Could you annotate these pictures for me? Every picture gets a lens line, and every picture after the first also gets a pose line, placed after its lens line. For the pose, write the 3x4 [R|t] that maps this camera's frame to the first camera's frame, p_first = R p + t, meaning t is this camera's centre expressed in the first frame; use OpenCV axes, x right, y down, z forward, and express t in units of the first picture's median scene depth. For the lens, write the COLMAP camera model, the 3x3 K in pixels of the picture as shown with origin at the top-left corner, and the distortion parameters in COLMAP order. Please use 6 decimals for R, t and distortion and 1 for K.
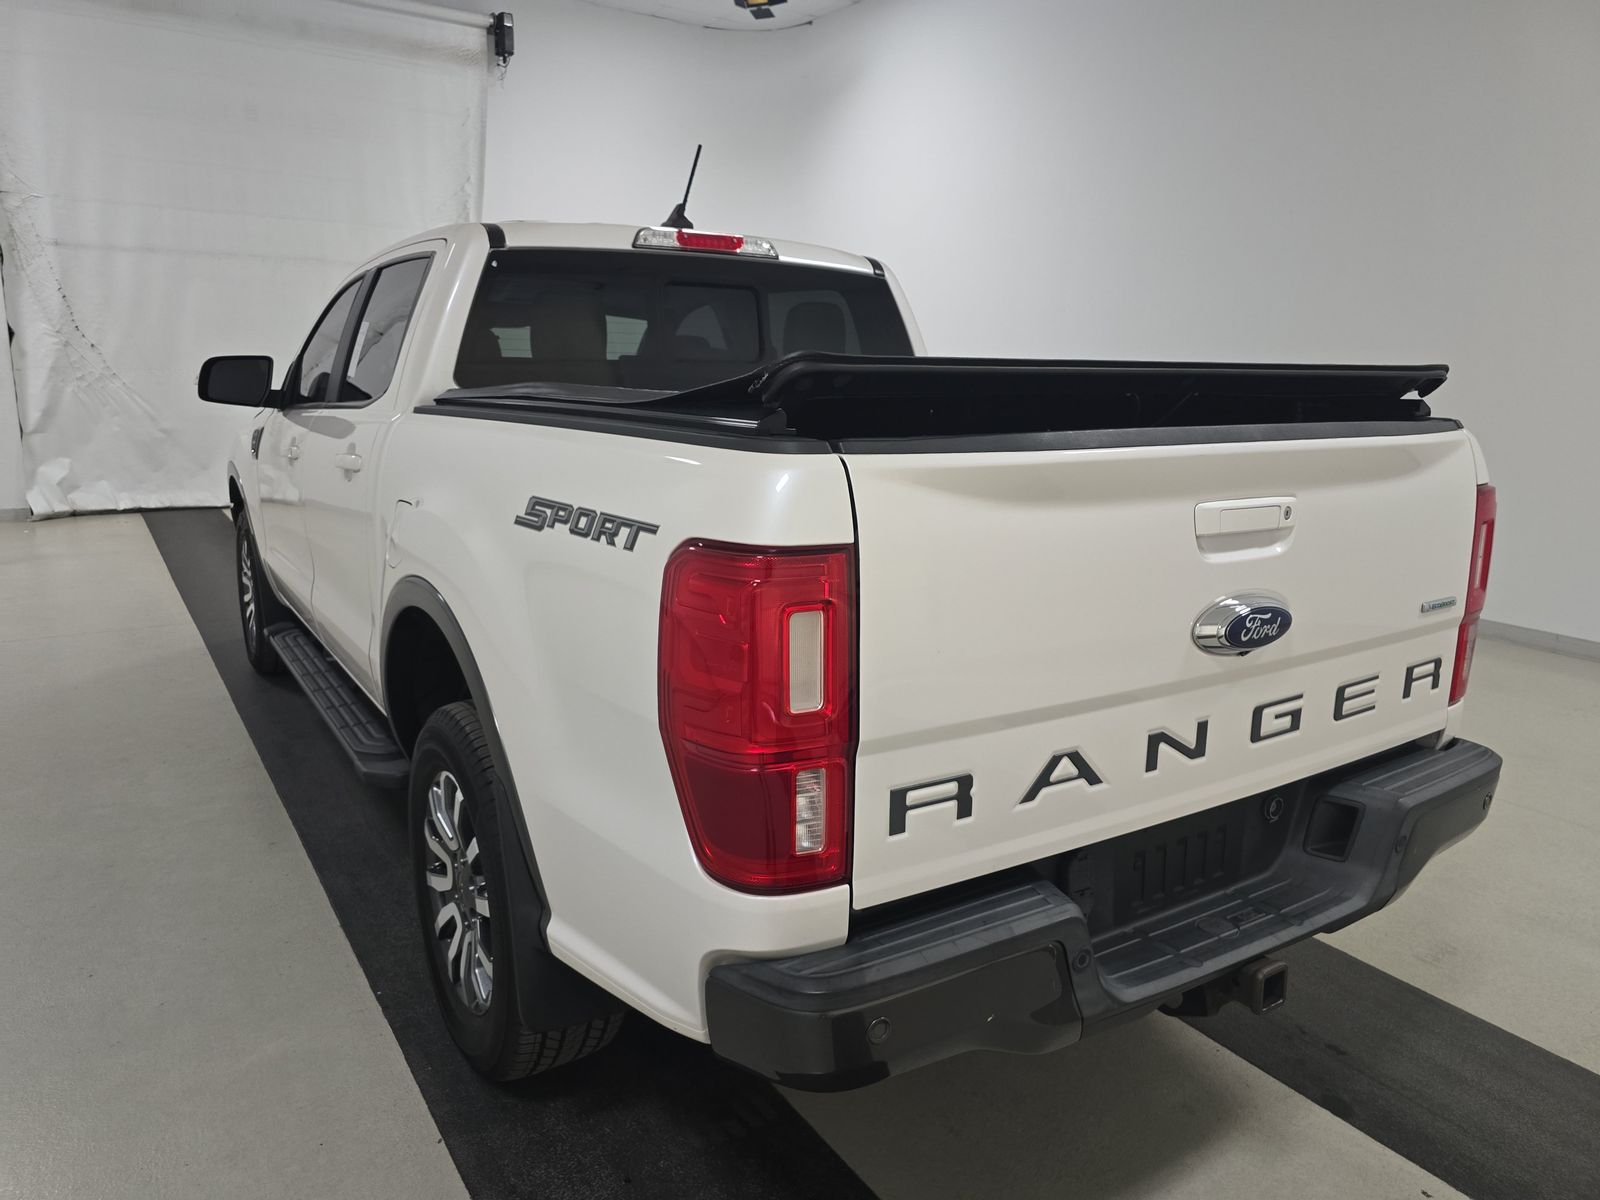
lens RADIAL K [[1080.8, 0, 799.3], [0, 1080.8, 556.3], [0, 0, 1]] dist [0.088025, -0.101222]
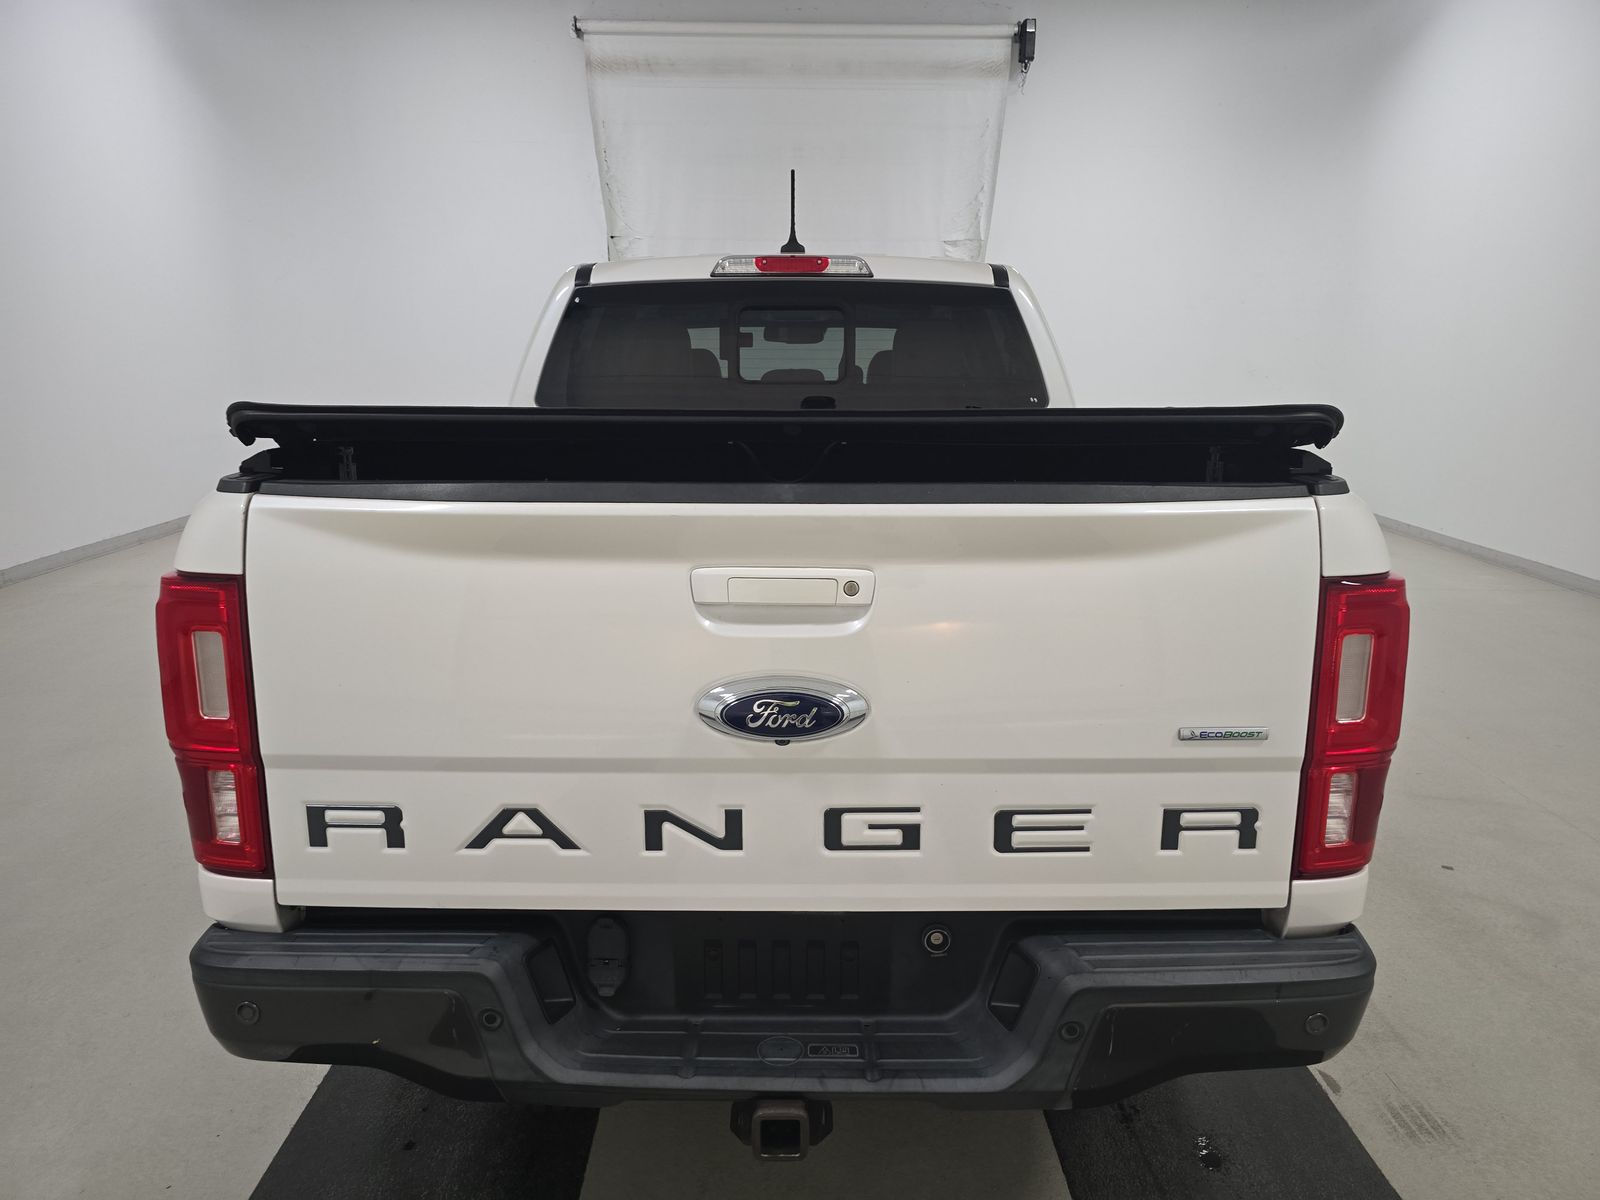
lens RADIAL K [[1080.8, 0, 799.3], [0, 1080.8, 556.3], [0, 0, 1]] dist [0.088025, -0.101222]
pose [[0.837828, 0.087019, -0.538954, 0.810763], [-0.084225, 0.995999, 0.029881, -0.080626], [0.539398, 0.020359, 0.841805, 0.255891]]
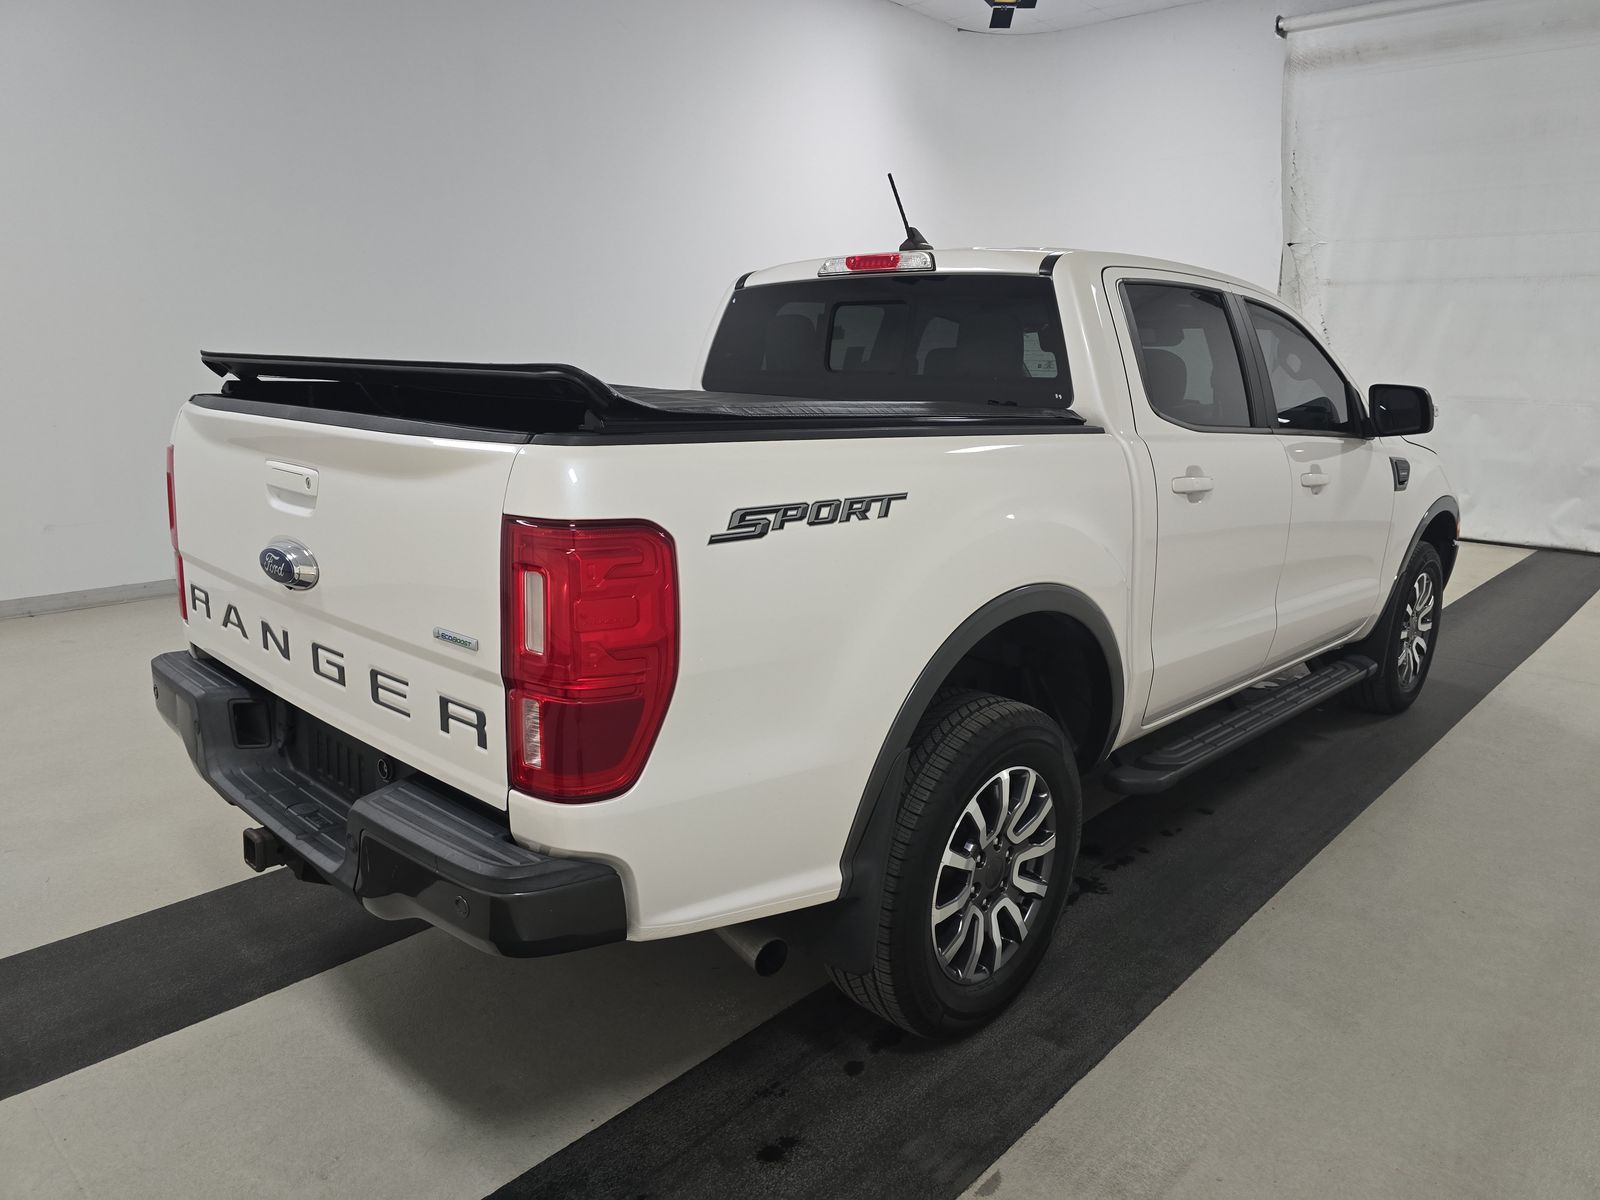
lens RADIAL K [[1080.8, 0, 799.3], [0, 1080.8, 556.3], [0, 0, 1]] dist [0.088025, -0.101222]
pose [[0.227128, 0.159876, -0.960652, 1.625814], [-0.190315, 0.974700, 0.117217, -0.191766], [0.955088, 0.156204, 0.251808, 1.154114]]
